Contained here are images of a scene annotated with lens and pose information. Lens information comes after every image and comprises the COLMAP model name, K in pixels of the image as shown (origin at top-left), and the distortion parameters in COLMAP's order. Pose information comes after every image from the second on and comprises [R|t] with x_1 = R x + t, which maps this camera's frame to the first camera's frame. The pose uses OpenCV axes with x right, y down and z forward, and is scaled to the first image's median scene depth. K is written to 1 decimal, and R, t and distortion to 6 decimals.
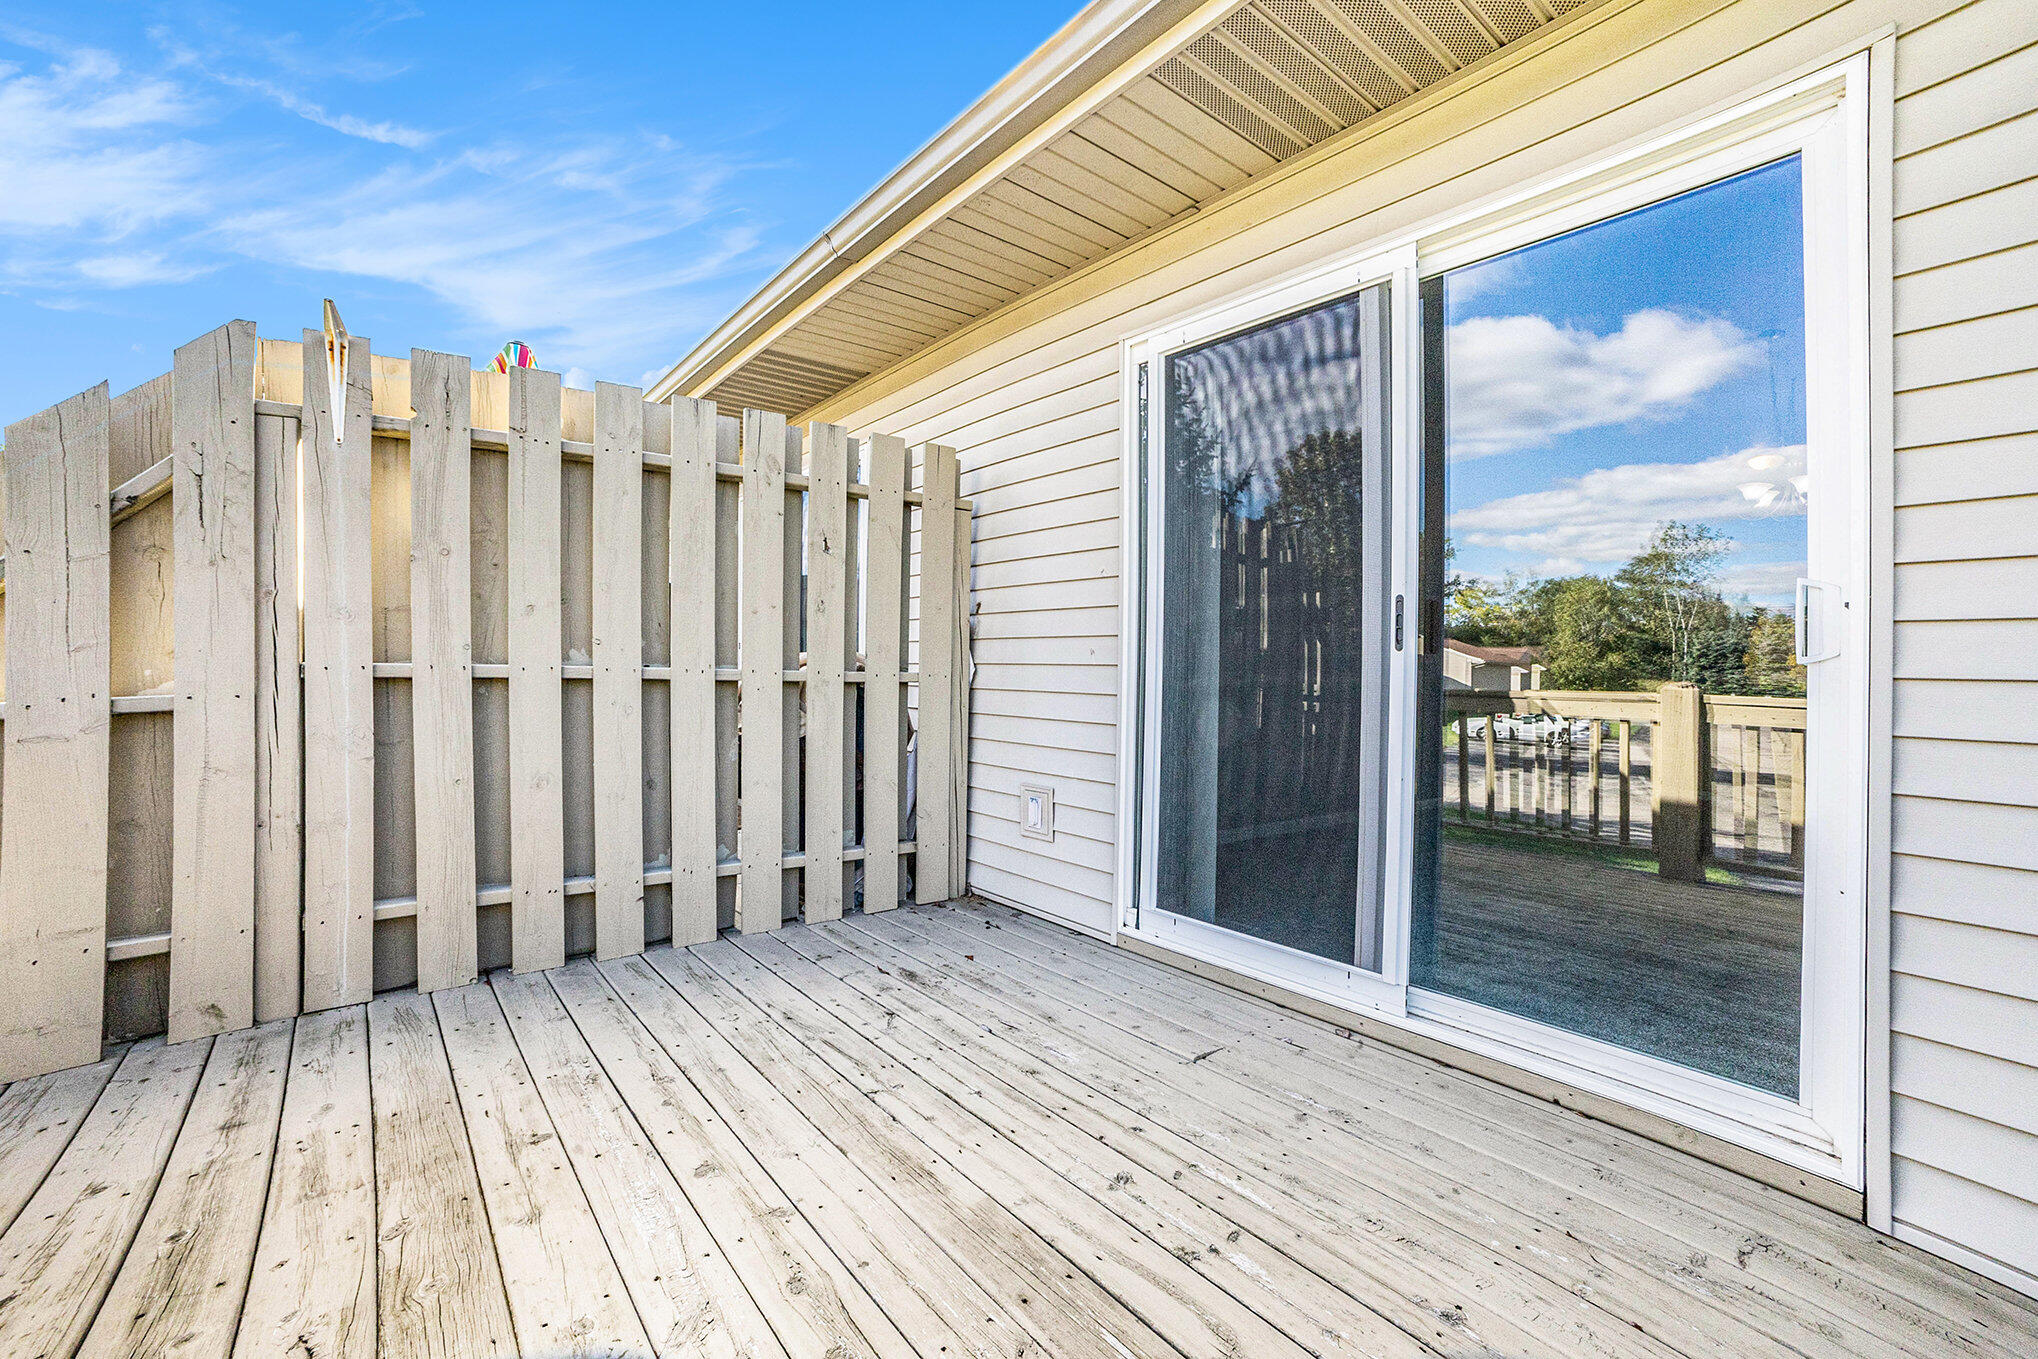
lens RADIAL K [[865.3, 0, 1042.5], [0, 865.3, 677.5], [0, 0, 1]] dist [-0.000128, 0.000048]
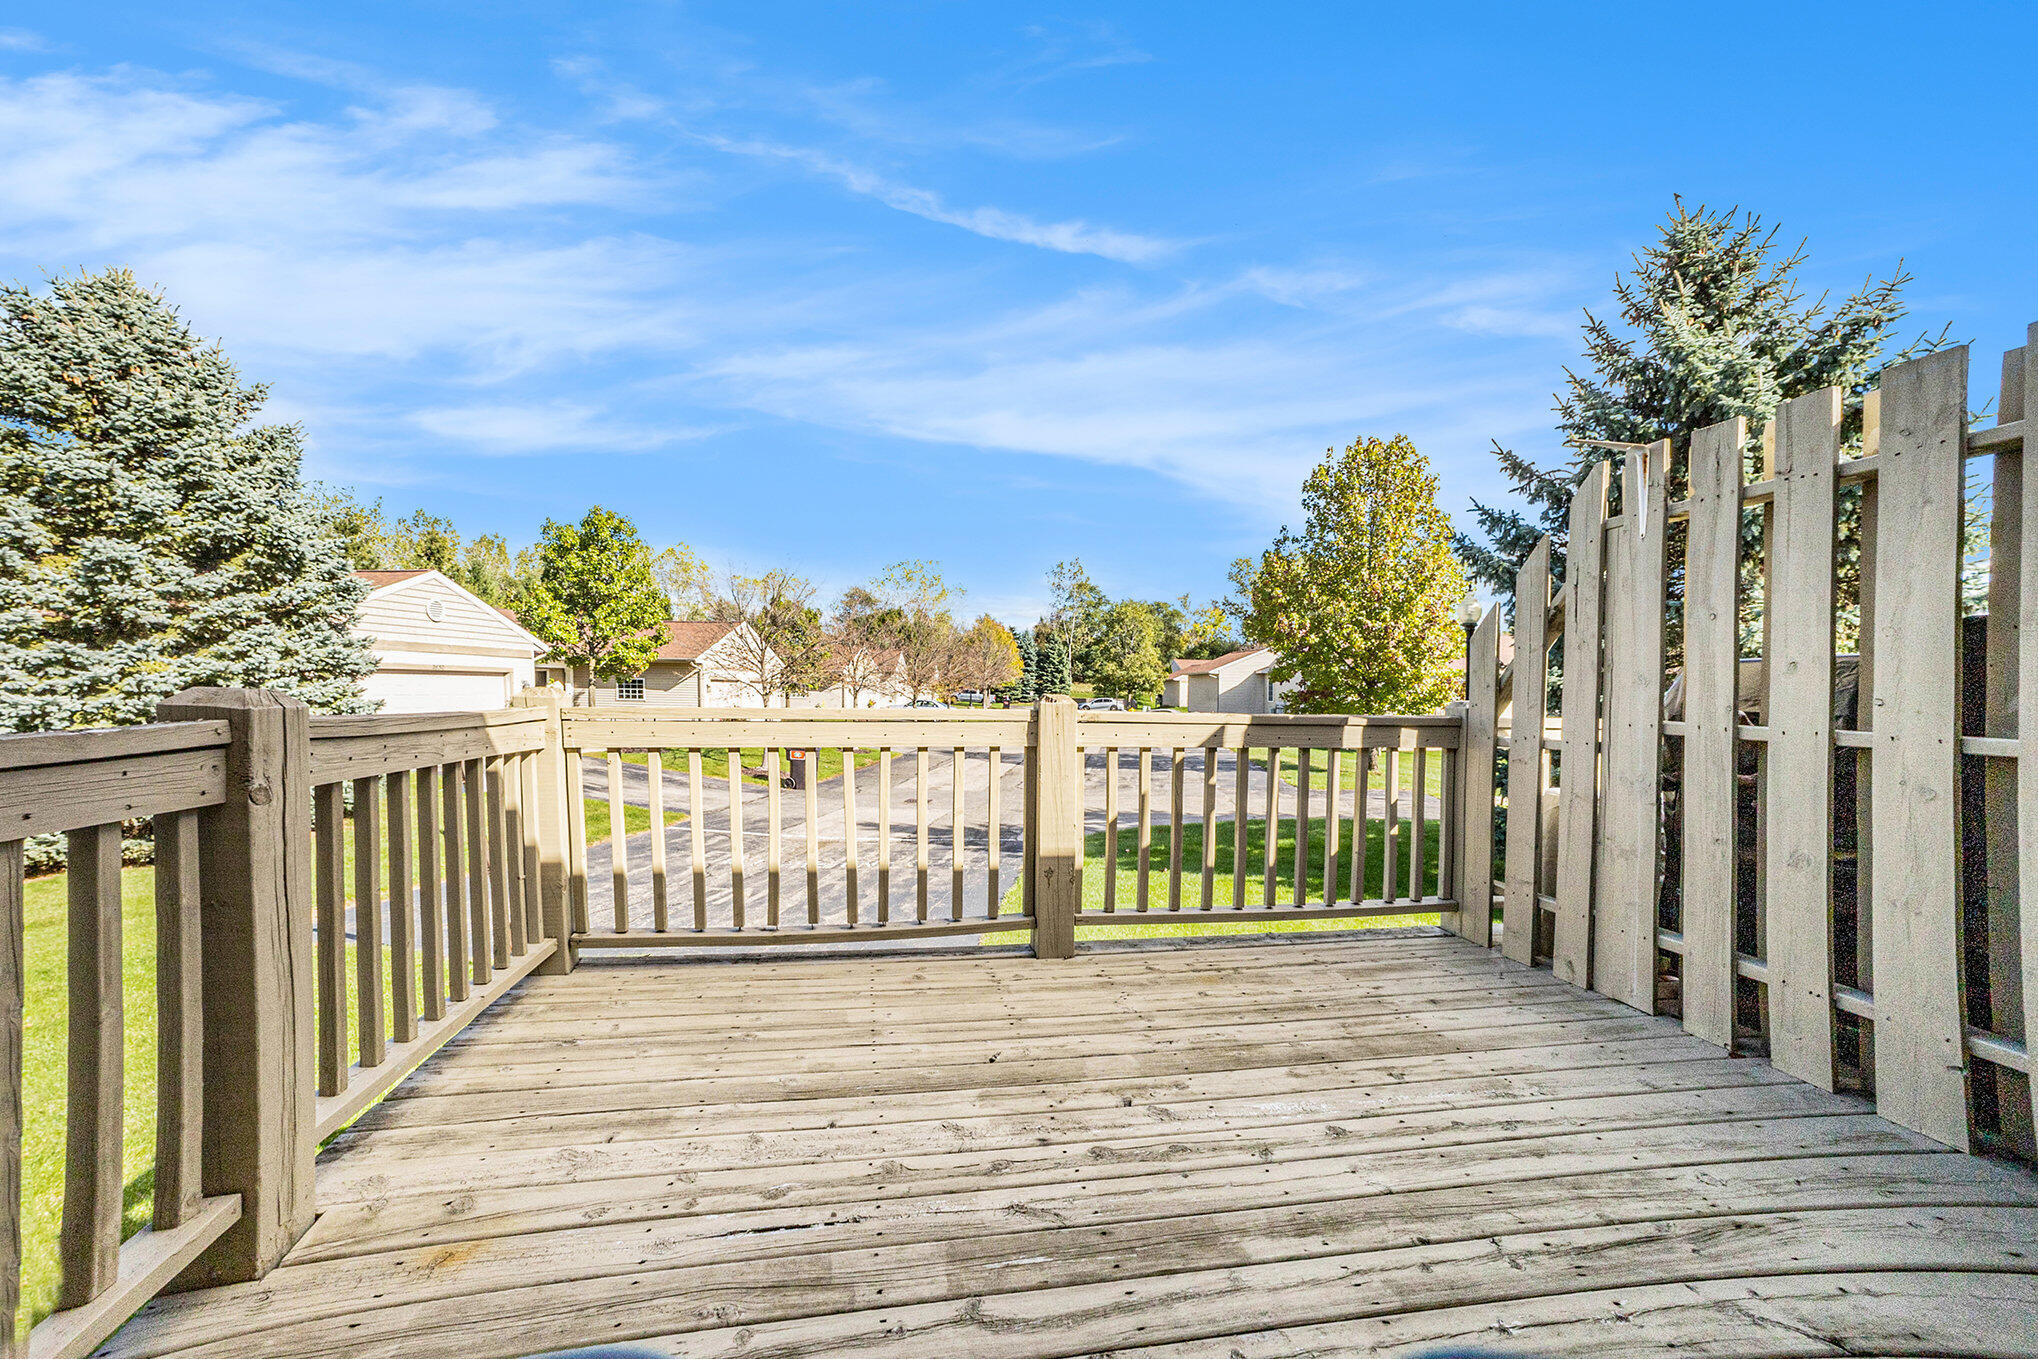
lens RADIAL K [[865.3, 0, 1042.5], [0, 865.3, 677.5], [0, 0, 1]] dist [-0.000128, 0.000048]
pose [[-0.484506, -0.017622, -0.874610, 0.753860], [-0.021742, 0.999731, -0.008098, -0.057540], [0.874518, 0.015092, -0.484759, 0.990882]]
